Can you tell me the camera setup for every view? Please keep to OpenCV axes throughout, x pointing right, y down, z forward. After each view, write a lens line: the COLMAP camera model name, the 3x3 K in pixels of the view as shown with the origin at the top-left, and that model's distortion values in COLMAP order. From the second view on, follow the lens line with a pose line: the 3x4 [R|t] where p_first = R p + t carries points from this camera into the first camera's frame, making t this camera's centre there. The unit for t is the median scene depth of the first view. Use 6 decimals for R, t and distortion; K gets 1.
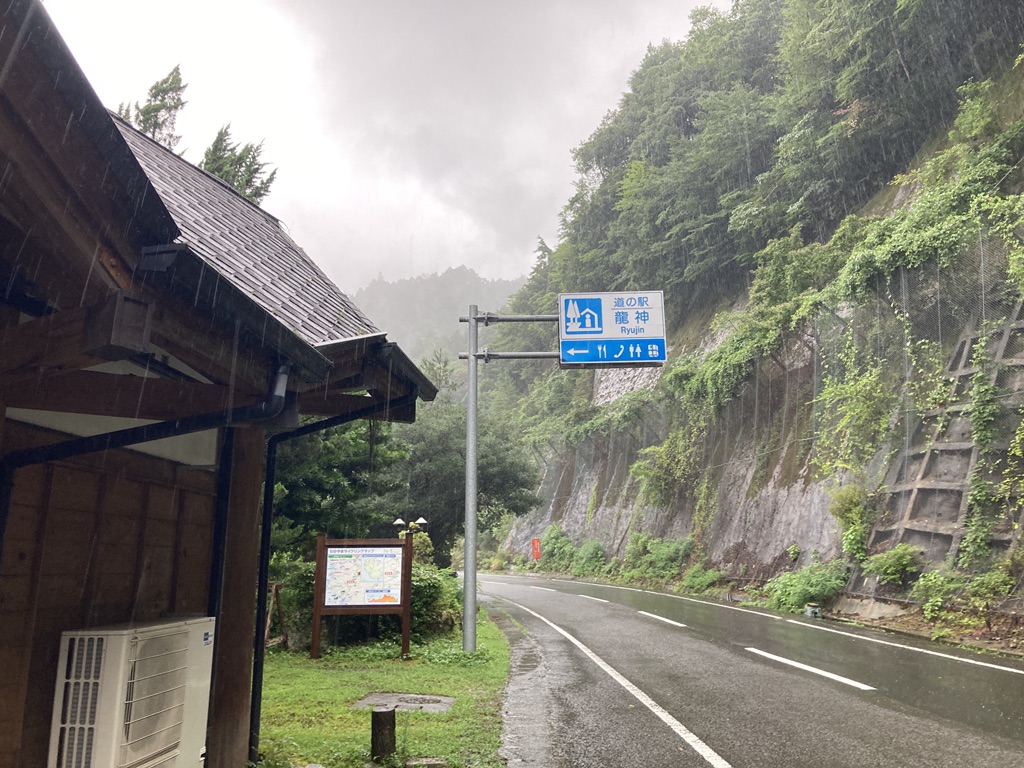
lens RADIAL K [[838.1, 0, 516.5], [0, 838.1, 376.3], [0, 0, 1]] dist [0.011628, 0.020694]
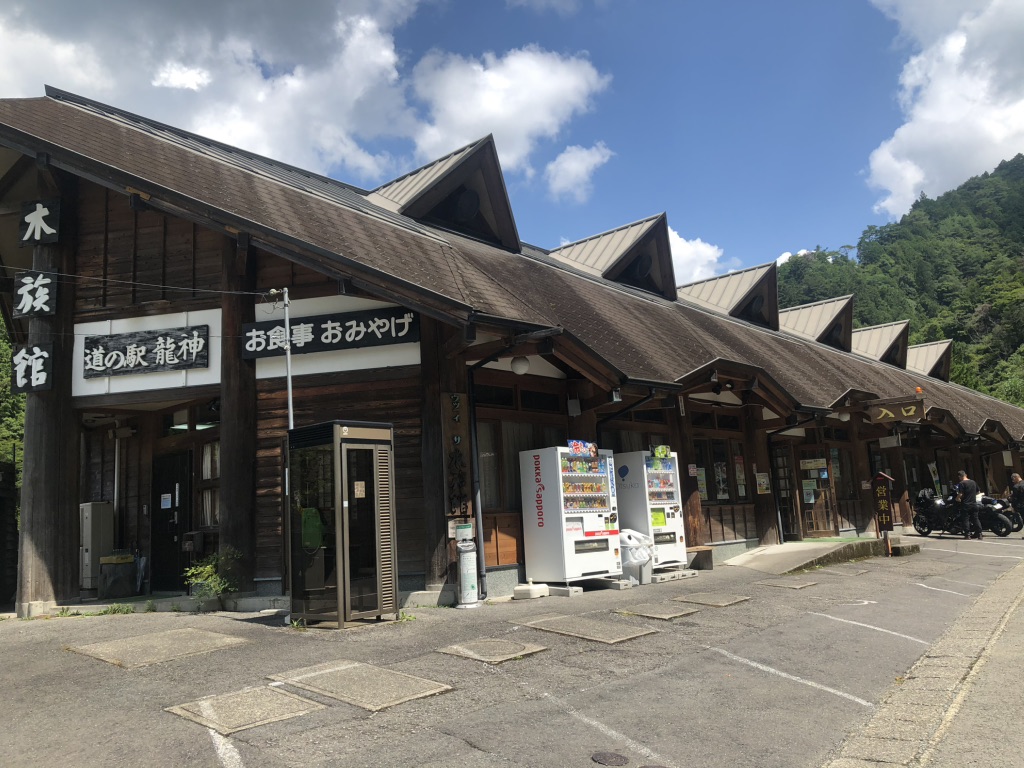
lens RADIAL K [[838.1, 0, 518.7], [0, 838.1, 385.6], [0, 0, 1]] dist [0.011628, 0.020694]
pose [[0.798505, -0.135403, -0.586562, 0.103395], [0.186040, 0.982184, 0.026534, -0.356826], [0.572519, -0.130311, 0.809470, -1.708056]]
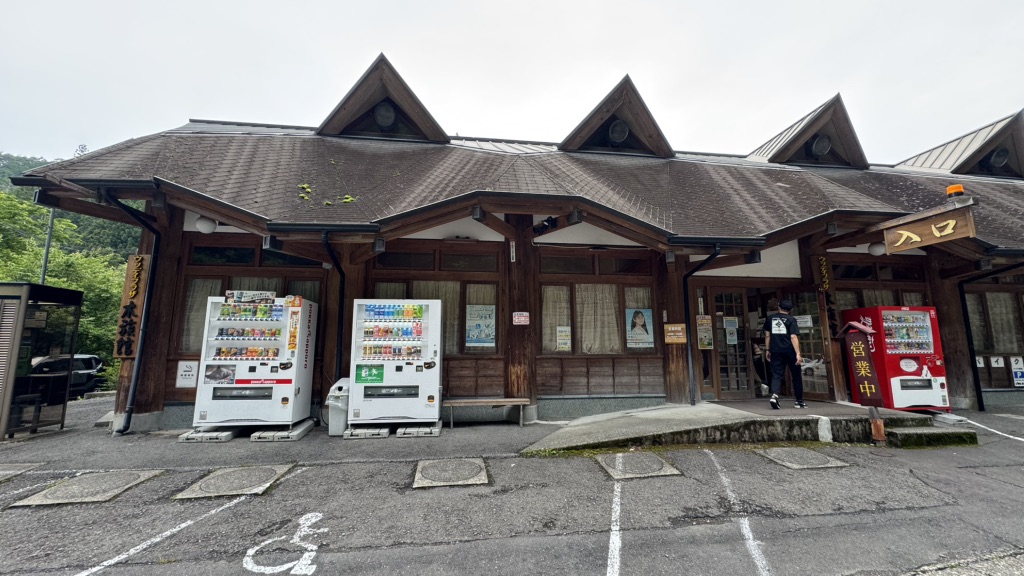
lens RADIAL K [[406.1, 0, 511.9], [0, 406.1, 287.5], [0, 0, 1]] dist [-0.001386, -0.000437]
pose [[0.209574, -0.143363, -0.967226, 0.111152], [0.222982, 0.970135, -0.095479, -0.234205], [0.952028, -0.195664, 0.235283, -1.134308]]
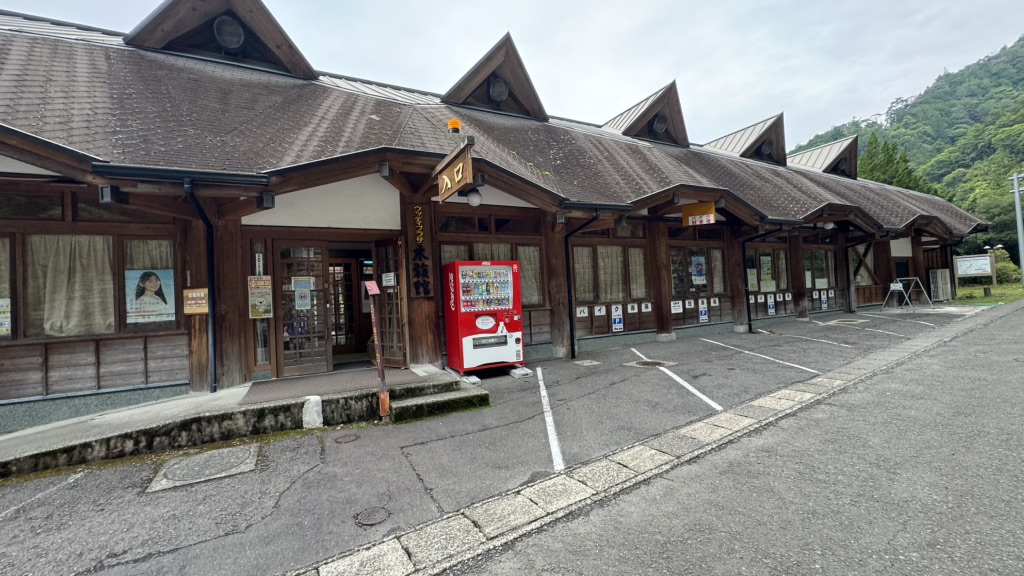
lens RADIAL K [[406.1, 0, 512.4], [0, 406.1, 288.6], [0, 0, 1]] dist [-0.001386, -0.000437]
pose [[0.534330, -0.046551, -0.843993, 0.130066], [0.240859, 0.965474, 0.099236, -0.184001], [0.810233, -0.256308, 0.527094, -0.903520]]
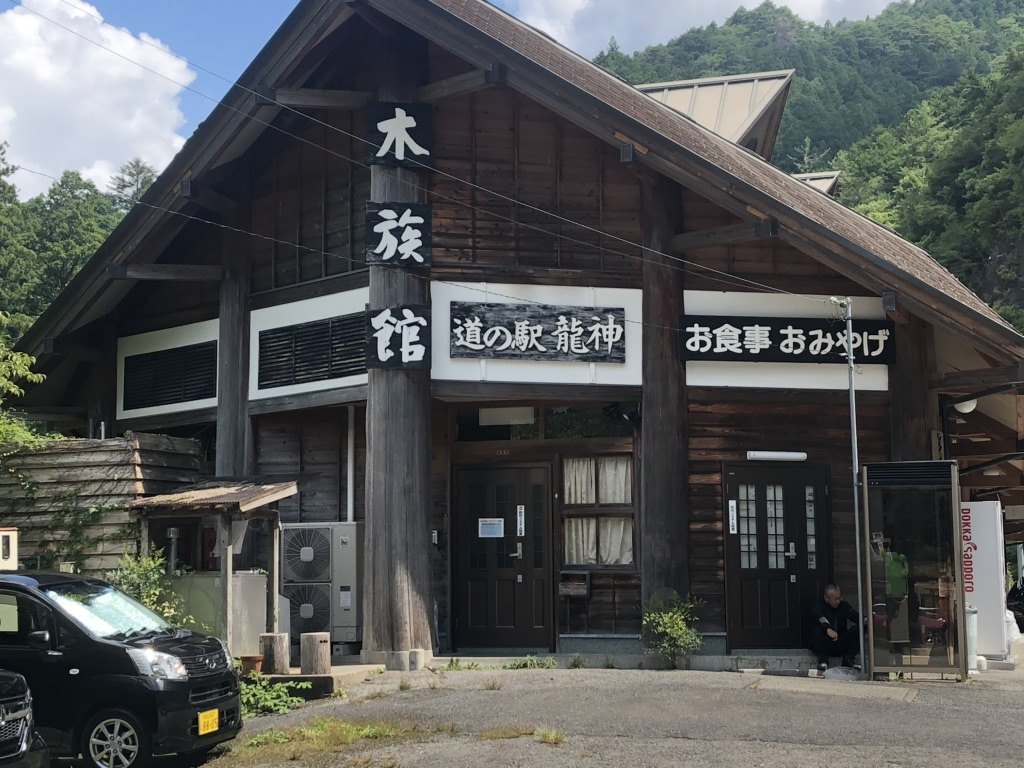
lens RADIAL K [[1731.1, 0, 496.7], [0, 1731.1, 373.5], [0, 0, 1]] dist [0.216853, 0.000000]
pose [[0.977621, -0.027664, -0.208545, -0.262695], [0.048367, 0.994317, 0.094838, -0.475513], [0.204737, -0.102802, 0.973404, -2.264735]]
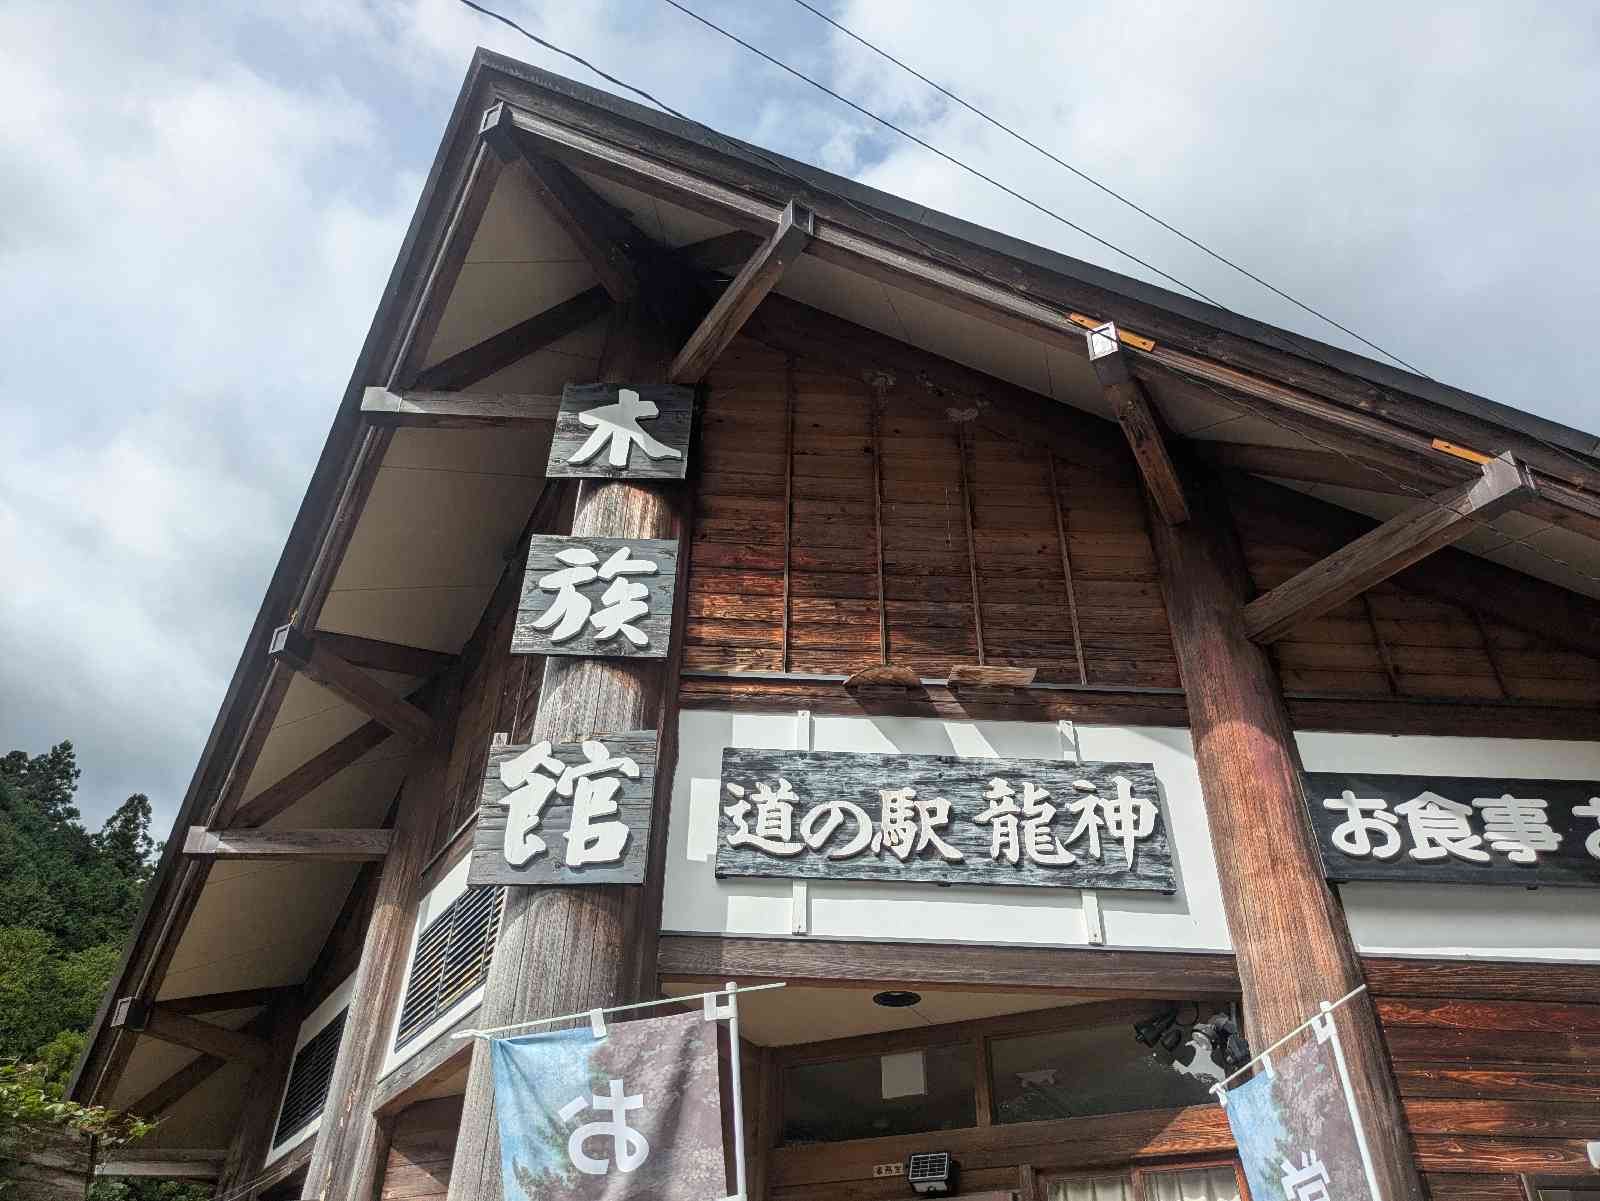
lens RADIAL K [[1184.3, 0, 801.1], [0, 1184.3, 622.0], [0, 0, 1]] dist [0.049141, -0.035620]
pose [[0.920123, -0.215068, -0.327292, -0.364397], [0.071181, 0.913637, -0.400250, -0.351480], [0.385107, 0.344983, 0.855967, -1.626585]]
